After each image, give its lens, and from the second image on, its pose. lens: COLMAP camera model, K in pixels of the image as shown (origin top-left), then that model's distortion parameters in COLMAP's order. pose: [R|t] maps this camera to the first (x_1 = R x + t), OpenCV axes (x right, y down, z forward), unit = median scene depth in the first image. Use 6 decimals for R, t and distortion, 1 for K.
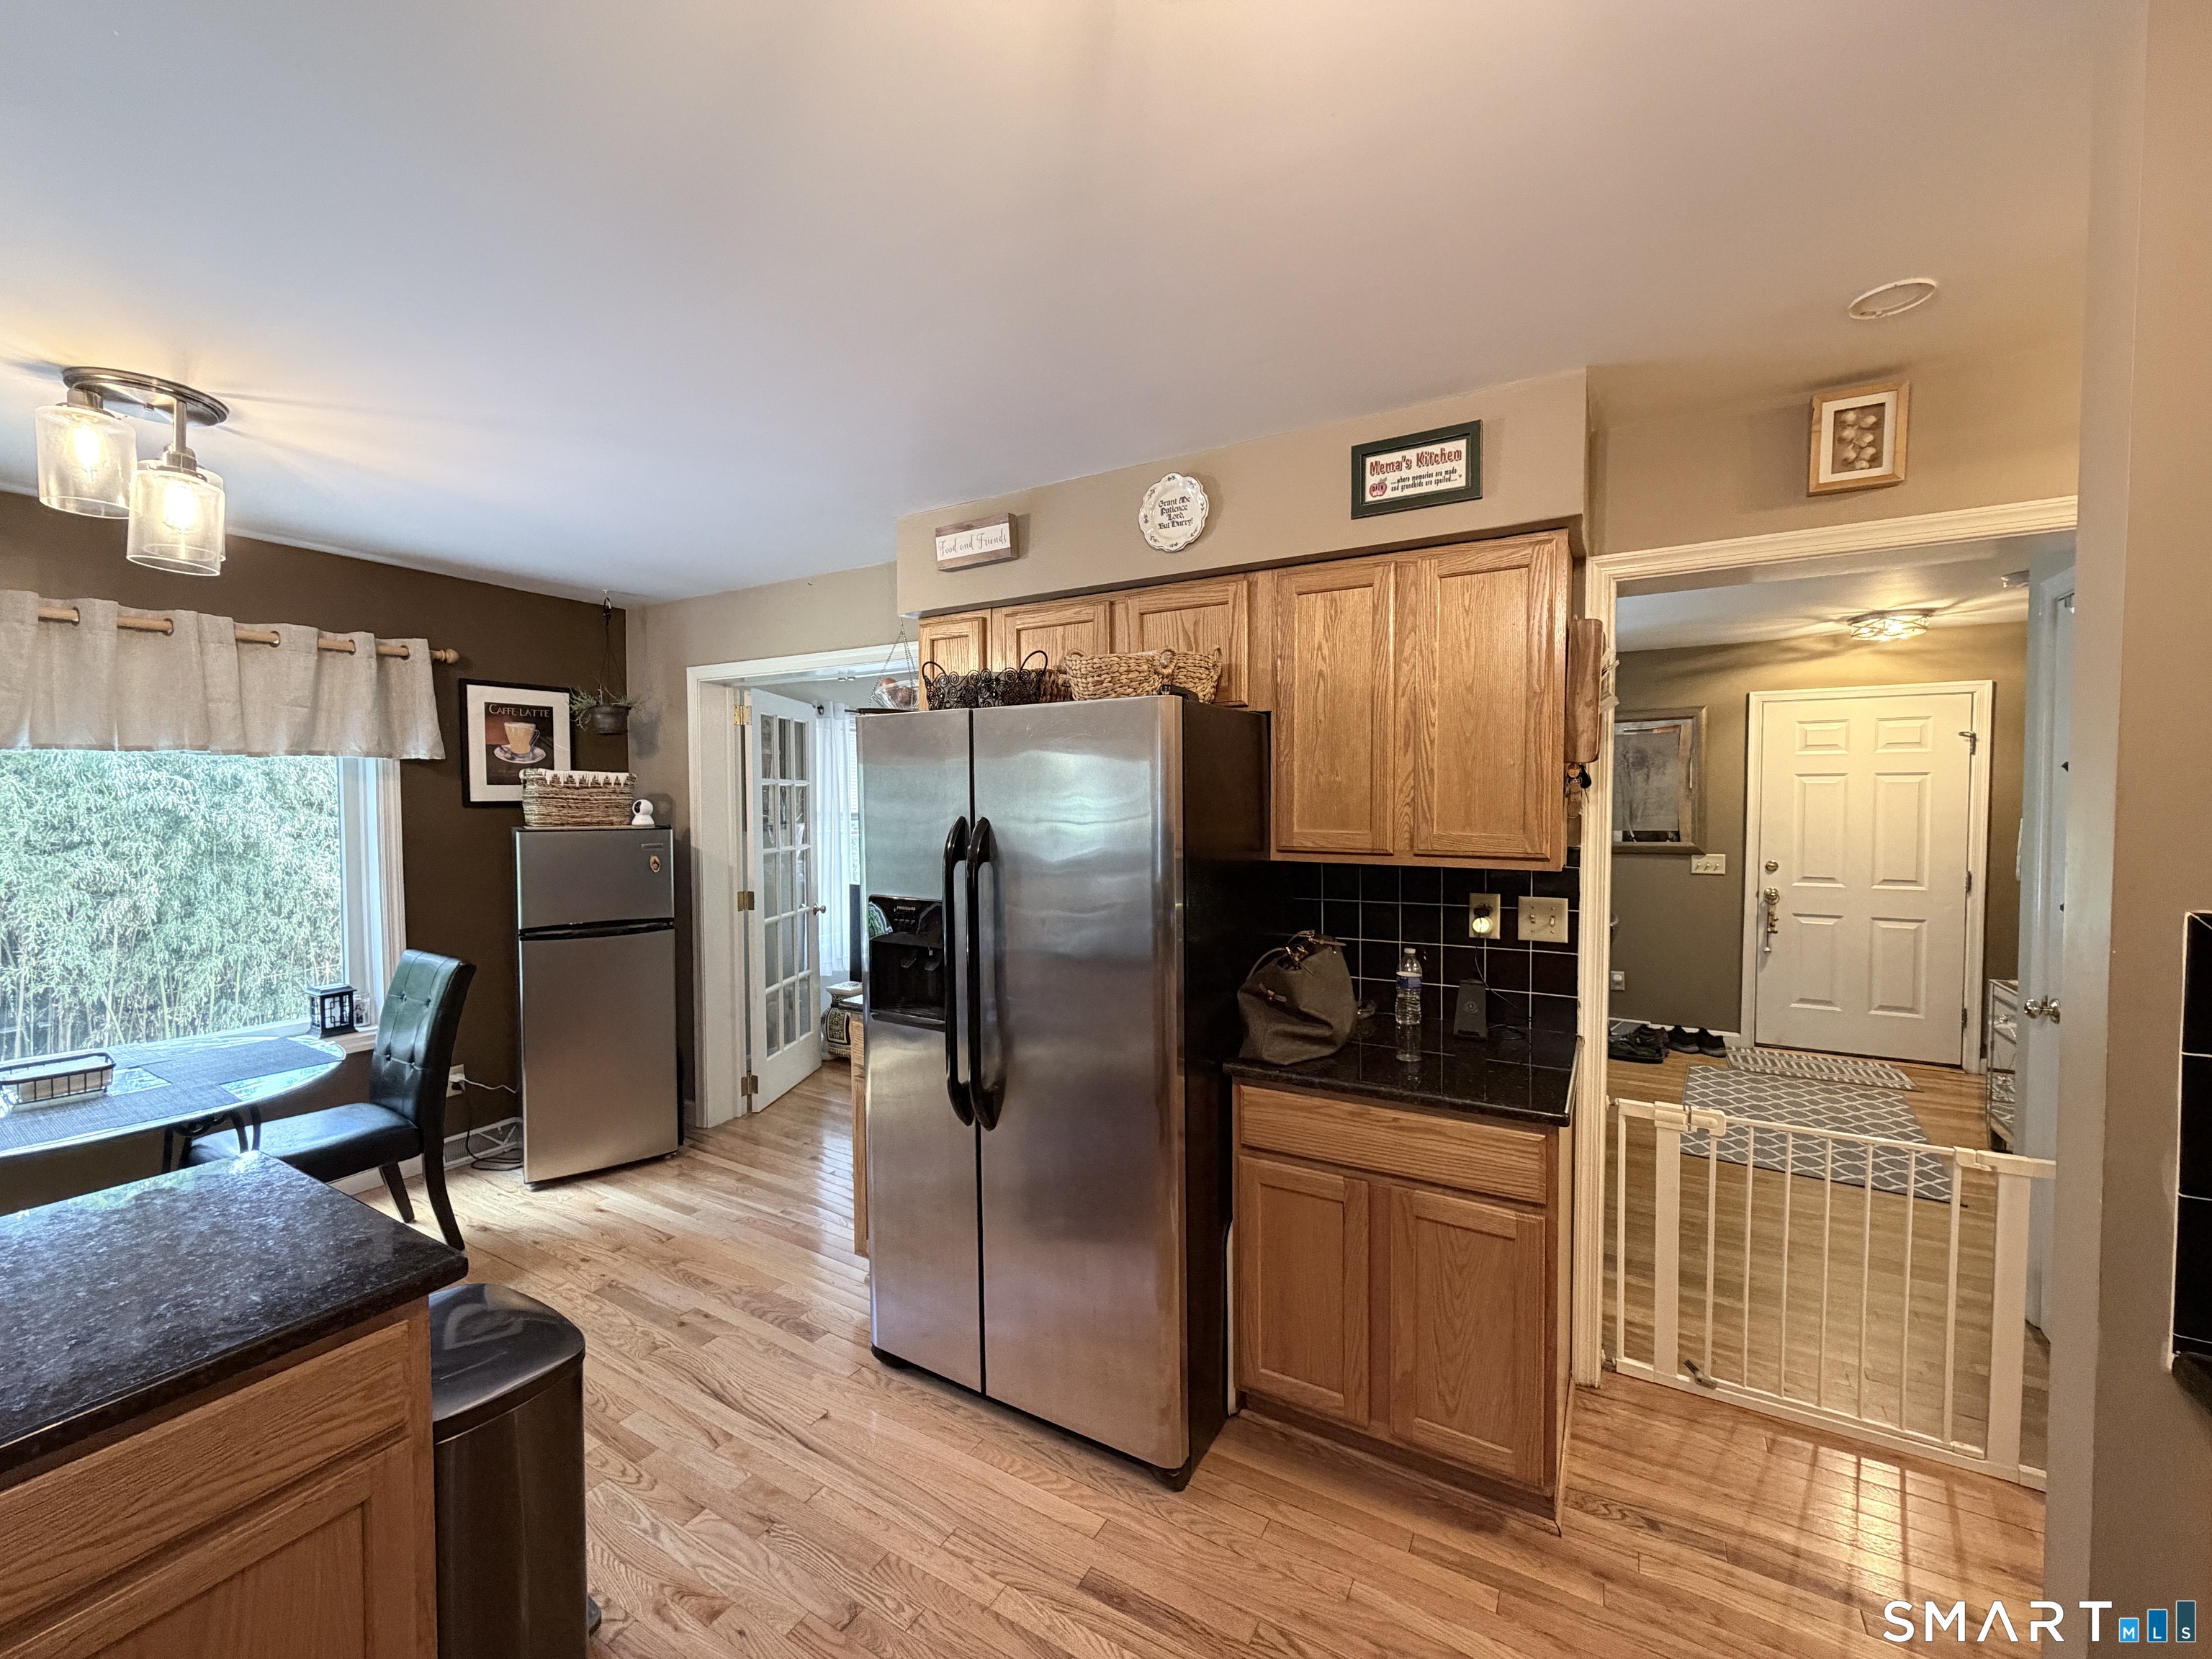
lens RADIAL K [[883.6, 0, 1106.0], [0, 883.6, 829.5], [0, 0, 1]] dist [0.000668, 0.000532]
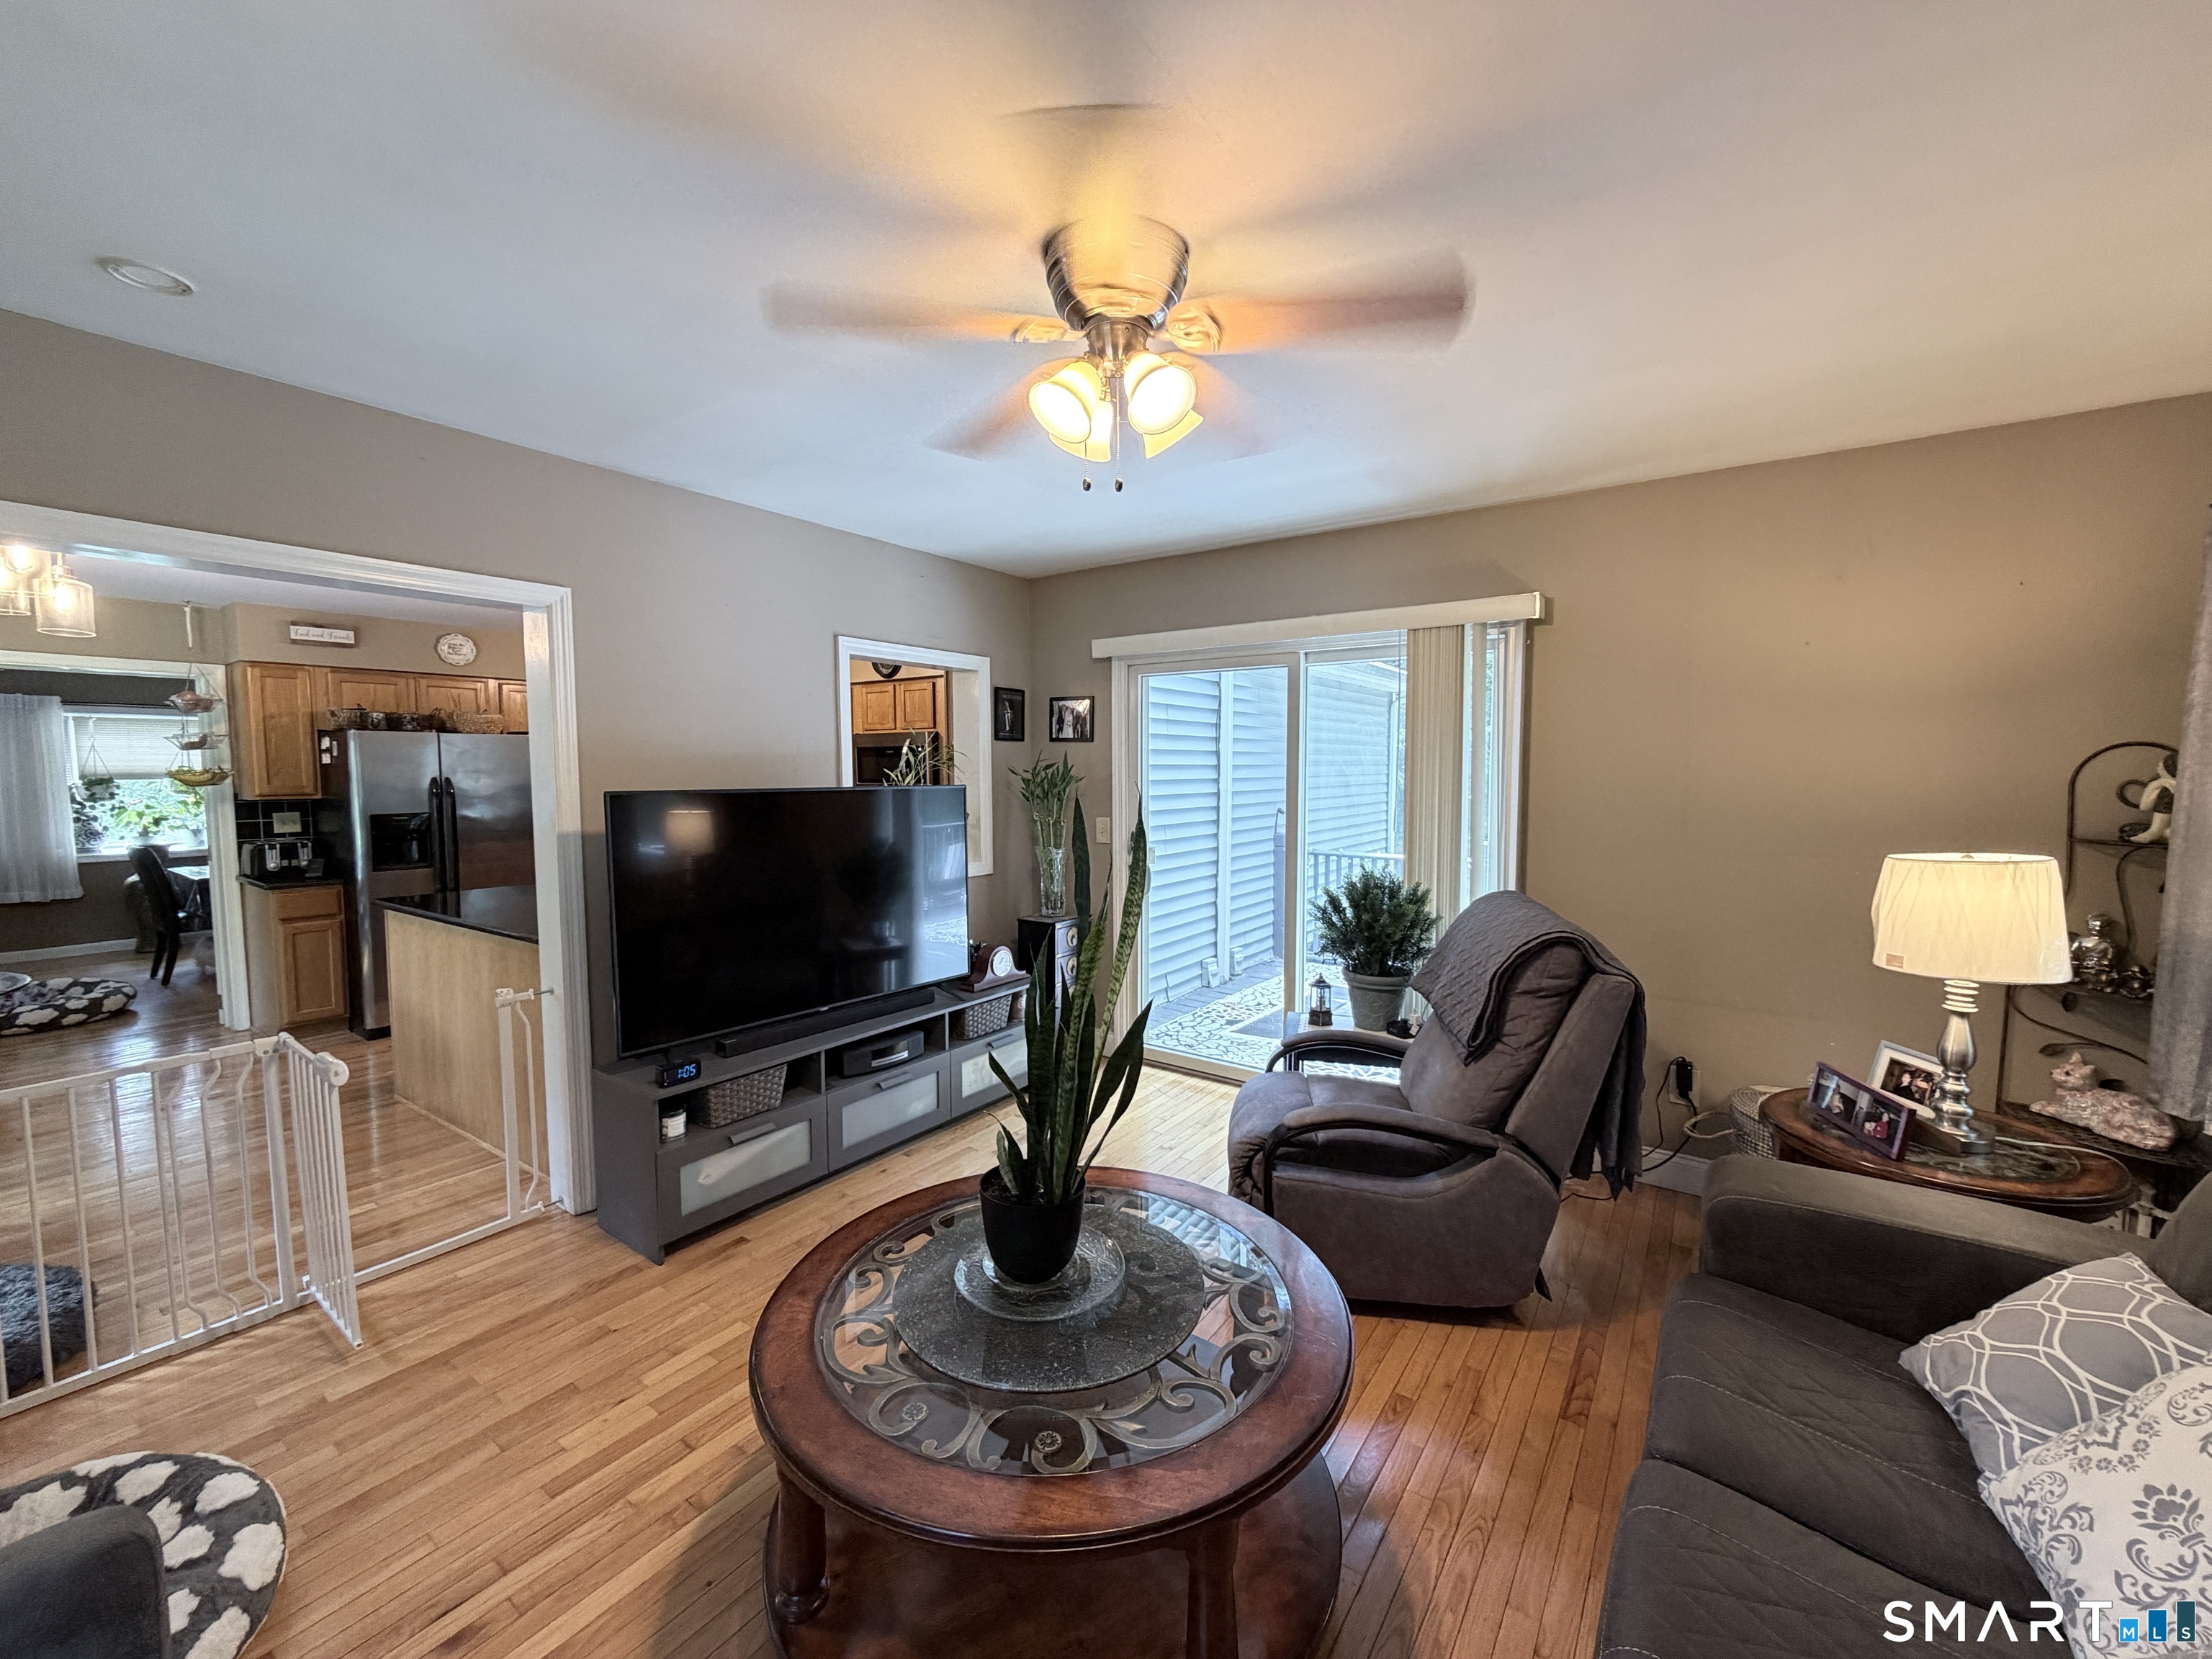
lens RADIAL K [[883.6, 0, 1106.0], [0, 883.6, 829.5], [0, 0, 1]] dist [0.000668, 0.000532]
pose [[0.092136, -0.067858, 0.993432, -2.214254], [0.037404, 0.997207, 0.064647, 0.037397], [-0.995044, 0.031202, 0.094417, -0.971198]]
